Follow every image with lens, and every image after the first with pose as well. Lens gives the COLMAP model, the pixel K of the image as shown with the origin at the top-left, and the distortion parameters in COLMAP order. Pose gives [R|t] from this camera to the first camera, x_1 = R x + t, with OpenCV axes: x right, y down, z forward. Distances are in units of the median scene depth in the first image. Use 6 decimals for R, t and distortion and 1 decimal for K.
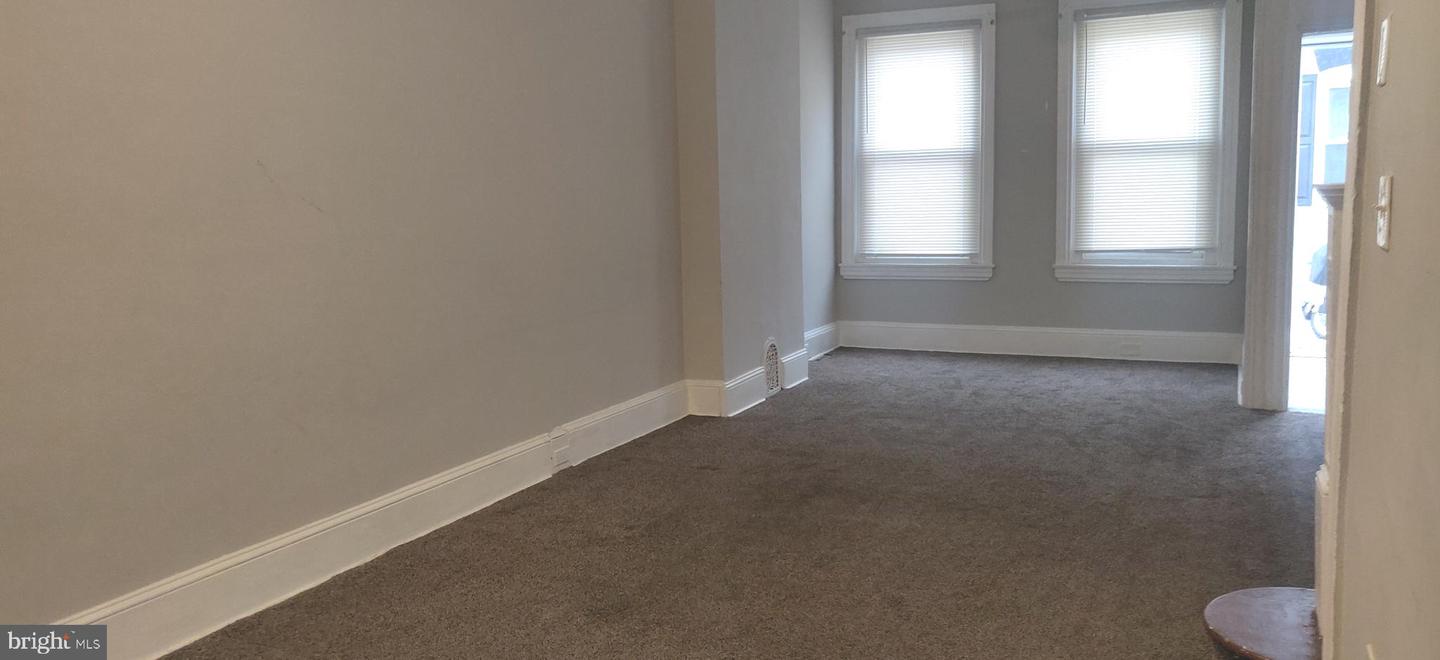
lens RADIAL K [[1108.5, 0, 702.8], [0, 1108.5, 324.4], [0, 0, 1]] dist [-0.021530, 0.067775]
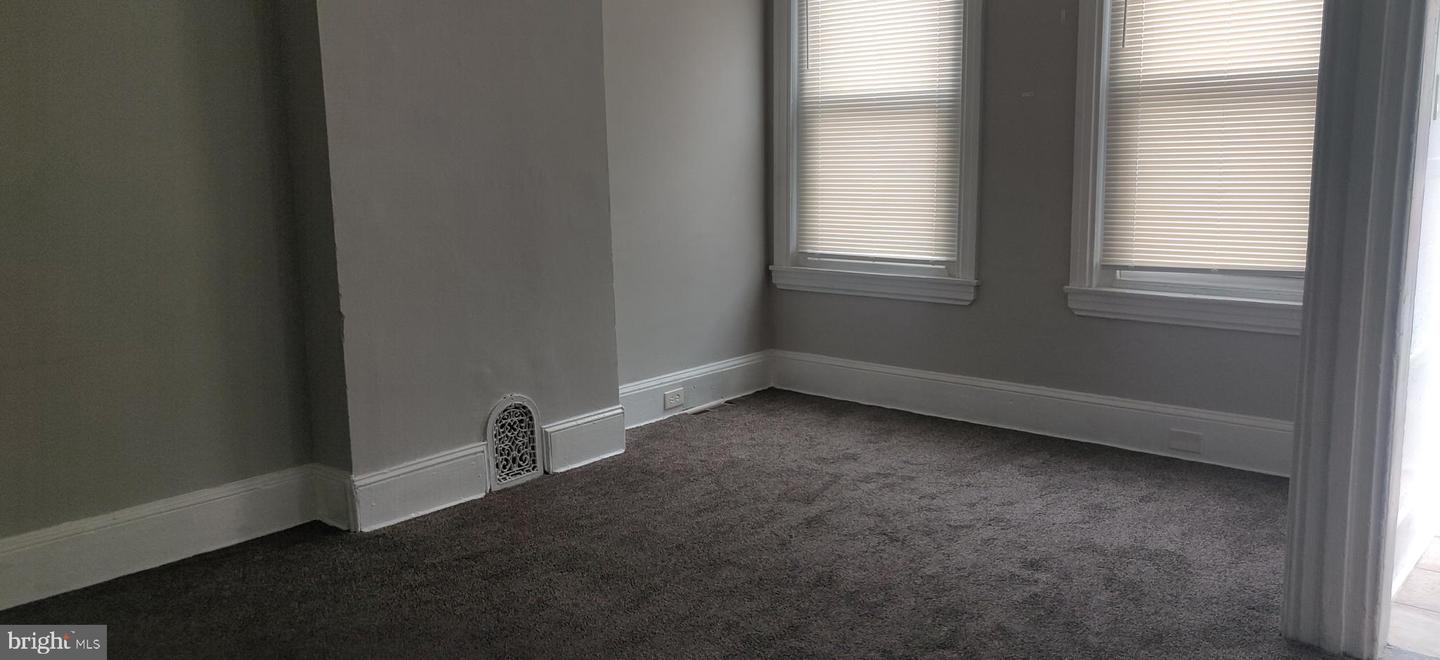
lens RADIAL K [[1108.5, 0, 702.8], [0, 1108.5, 324.4], [0, 0, 1]] dist [-0.021530, 0.067775]
pose [[0.965054, 0.052336, -0.256771, 0.282043], [-0.042234, 0.998107, 0.044706, -0.052177], [0.258625, -0.032299, 0.965438, 0.371189]]
